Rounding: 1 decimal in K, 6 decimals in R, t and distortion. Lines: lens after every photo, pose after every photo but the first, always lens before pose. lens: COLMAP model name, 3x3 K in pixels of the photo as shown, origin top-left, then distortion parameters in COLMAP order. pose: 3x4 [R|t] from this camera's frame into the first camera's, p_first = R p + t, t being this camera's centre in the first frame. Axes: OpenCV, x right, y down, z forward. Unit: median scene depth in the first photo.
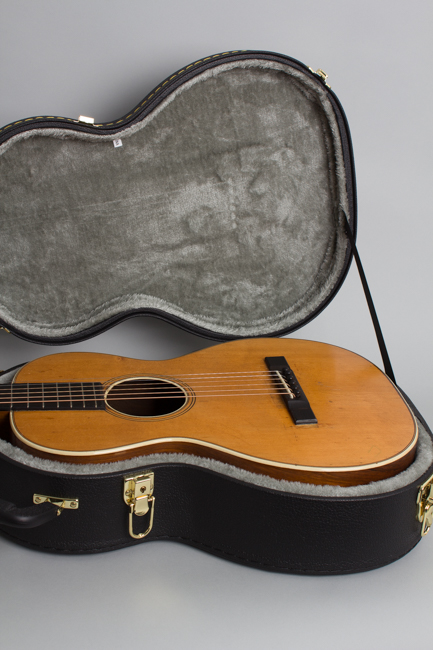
lens RADIAL K [[1039.0, 0, 215.2], [0, 1039.0, 325.8], [0, 0, 1]] dist [-0.038488, 0.000000]
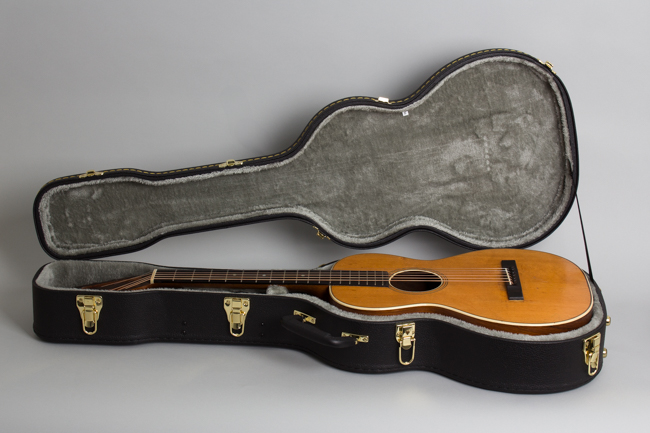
lens RADIAL K [[1280.0, 0, 325.1], [0, 1280.0, 216.4], [0, 0, 1]] dist [-0.088727, 0.000000]
pose [[0.980089, 0.018580, -0.197689, 0.153920], [-0.026664, 0.998910, -0.038307, 0.042694], [0.196761, 0.042816, 0.979516, -0.785410]]
